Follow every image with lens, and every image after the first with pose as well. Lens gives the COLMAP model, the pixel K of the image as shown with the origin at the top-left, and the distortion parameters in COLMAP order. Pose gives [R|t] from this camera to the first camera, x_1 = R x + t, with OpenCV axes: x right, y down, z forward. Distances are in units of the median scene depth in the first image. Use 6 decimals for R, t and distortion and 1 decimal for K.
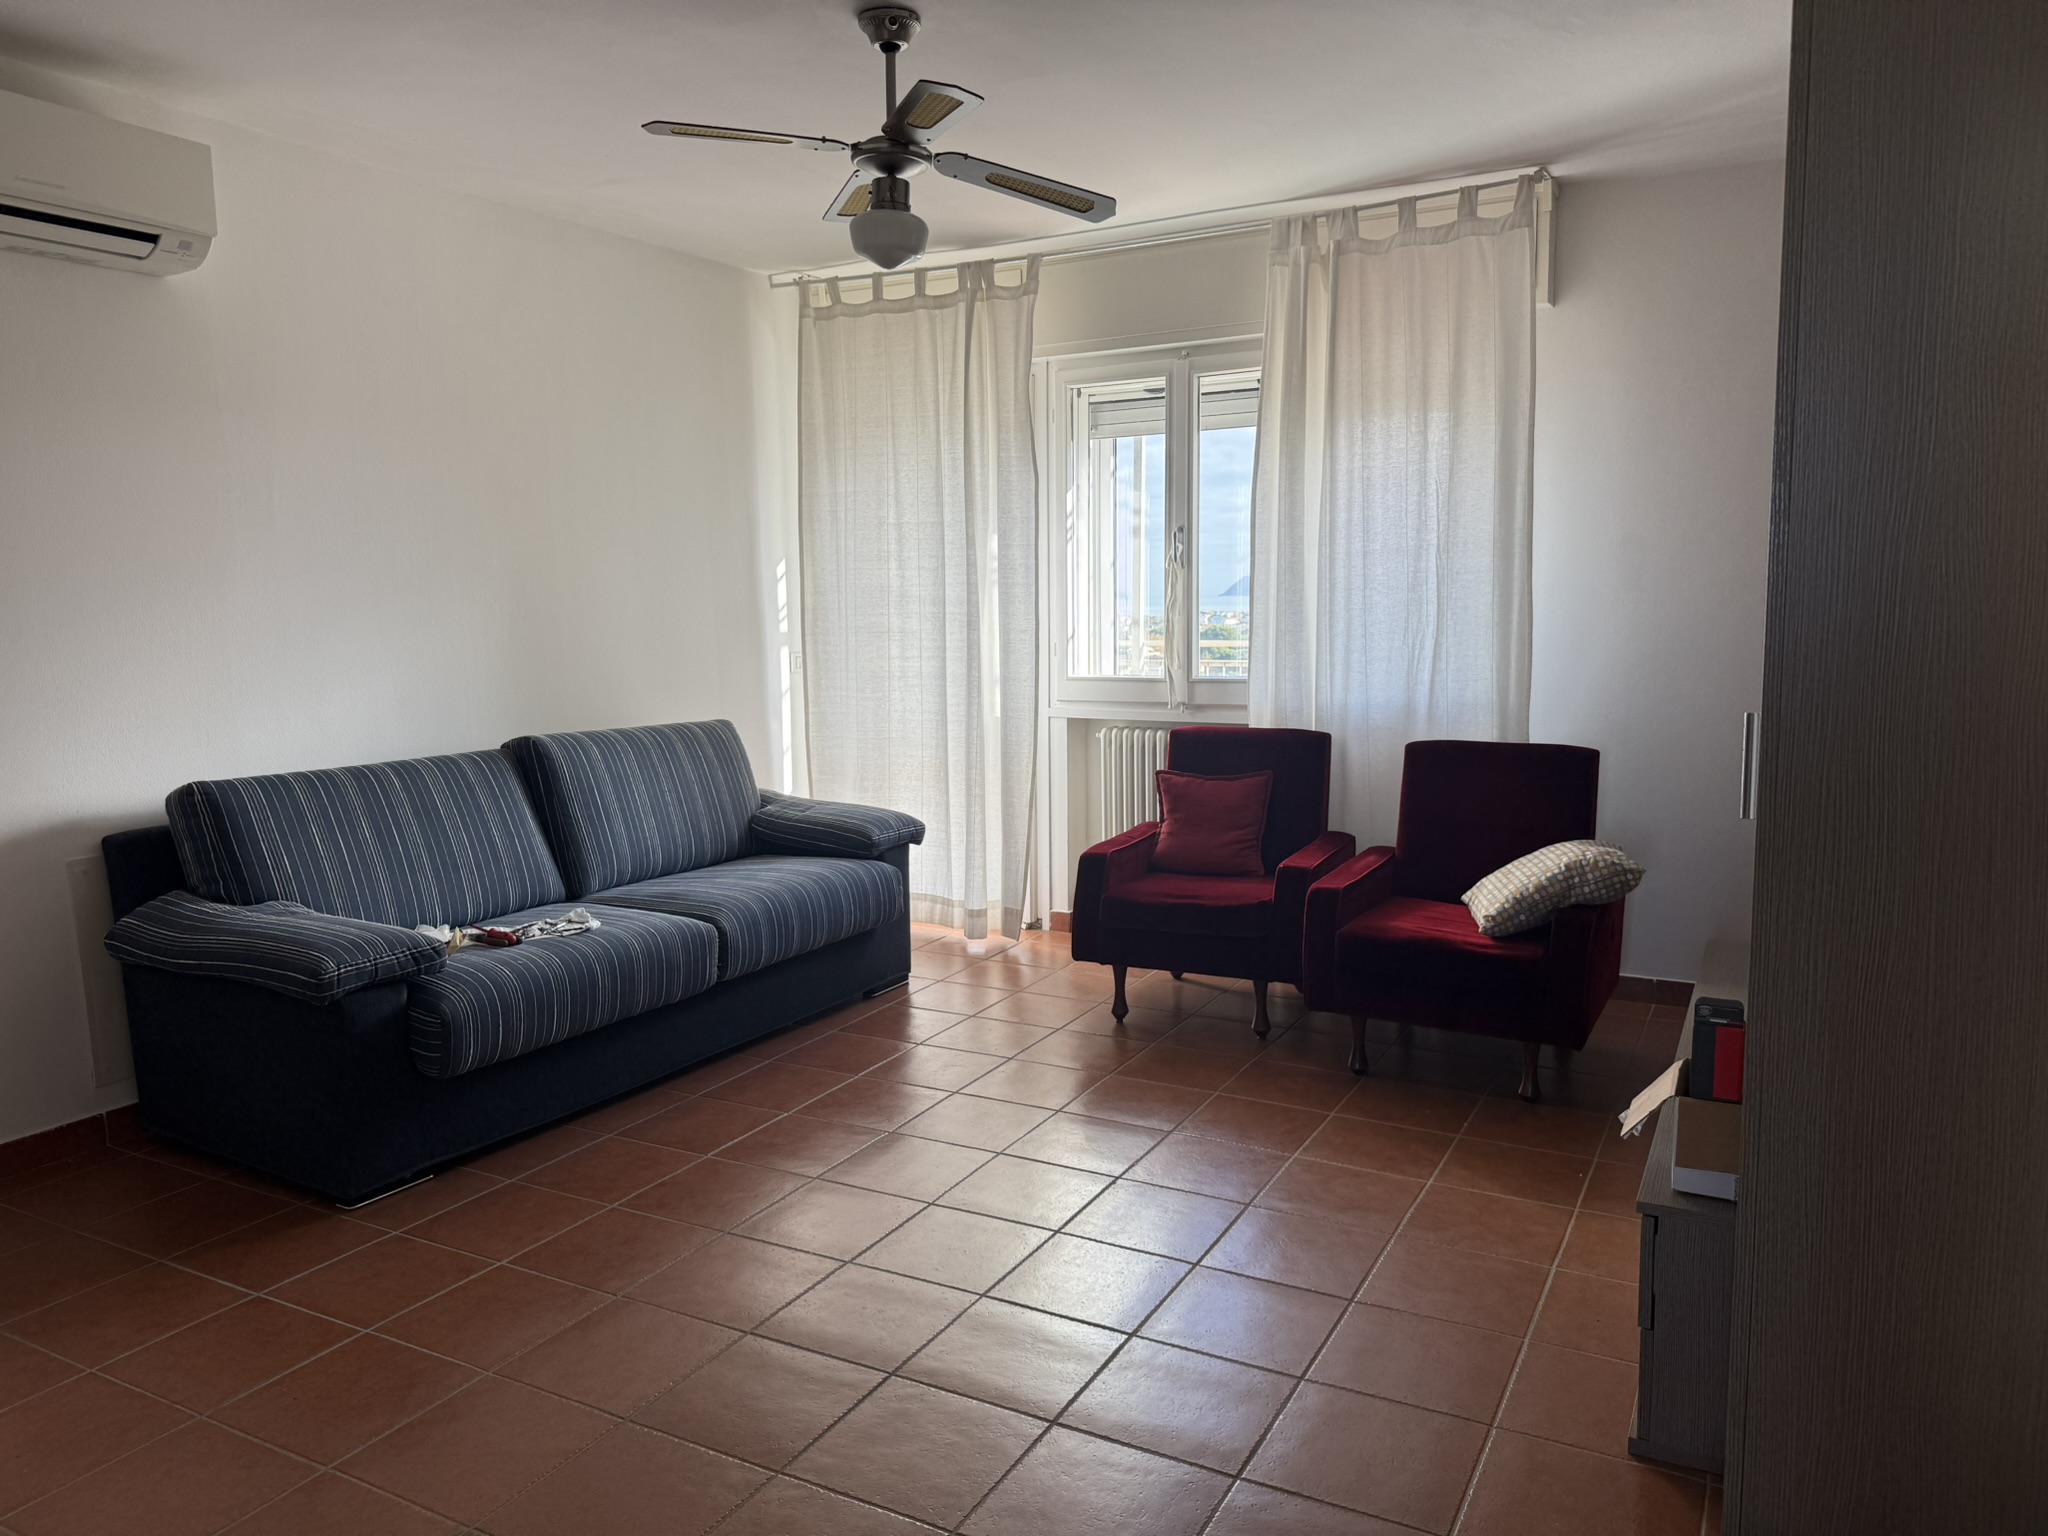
lens RADIAL K [[1416.0, 0, 1031.0], [0, 1416.0, 790.1], [0, 0, 1]] dist [0.044573, -0.061356]
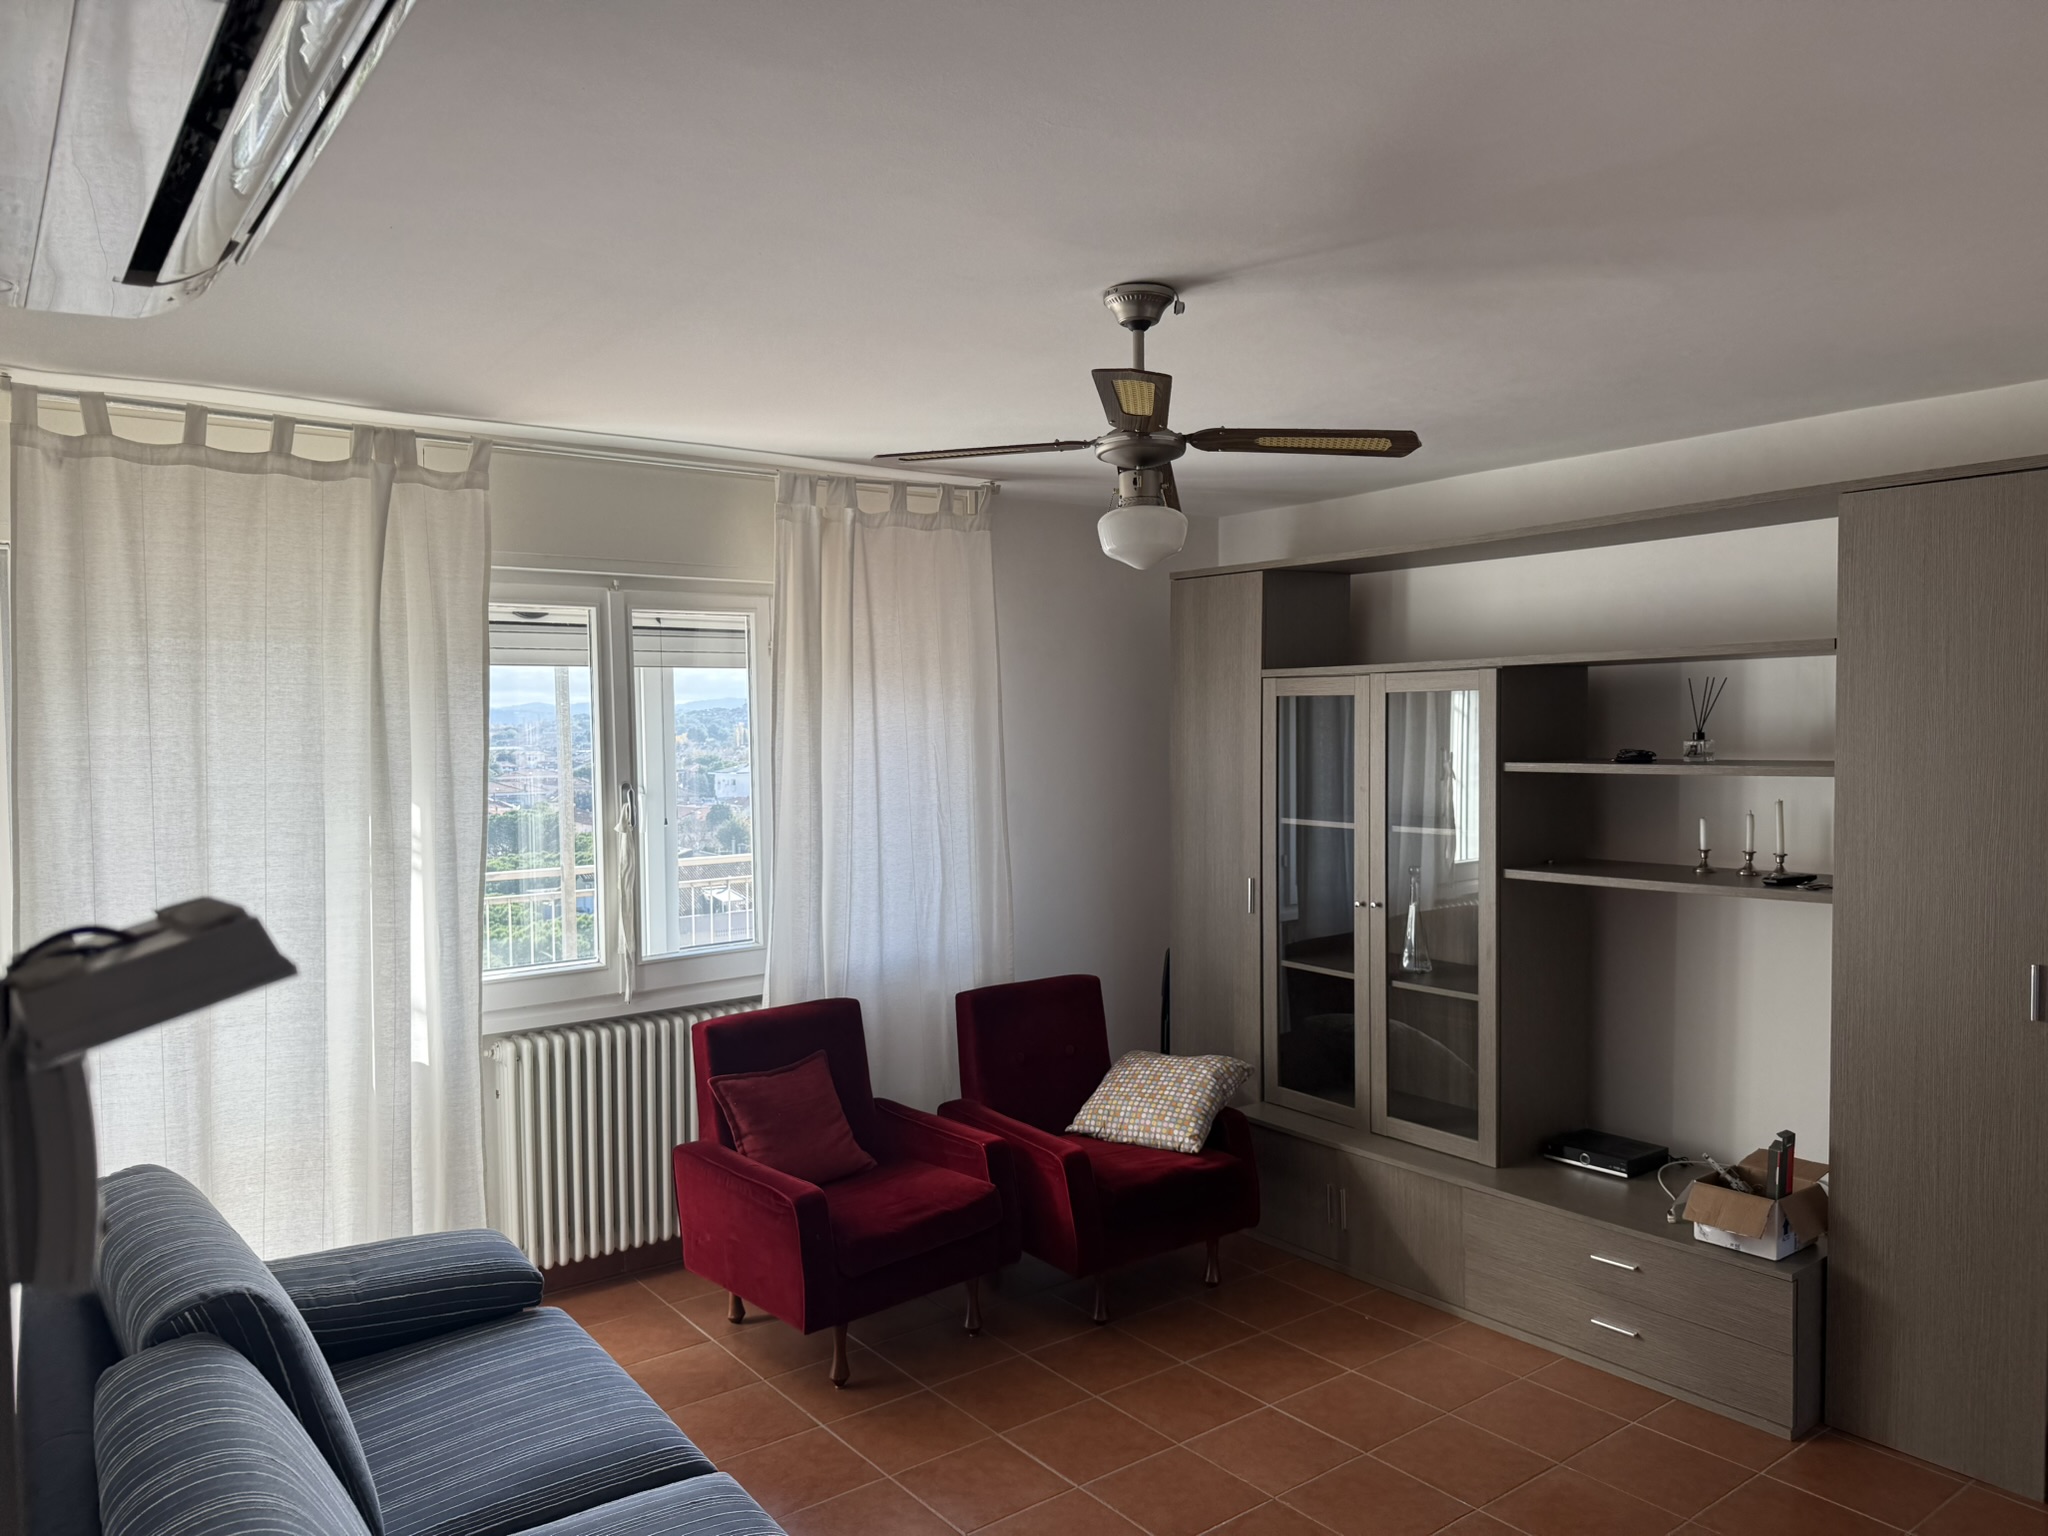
lens RADIAL K [[1416.0, 0, 1052.7], [0, 1416.0, 780.2], [0, 0, 1]] dist [0.044573, -0.061356]
pose [[0.417488, -0.031456, 0.908138, -0.561018], [0.133456, 0.990686, -0.027037, -0.133339], [-0.898829, 0.132484, 0.417797, 0.426489]]
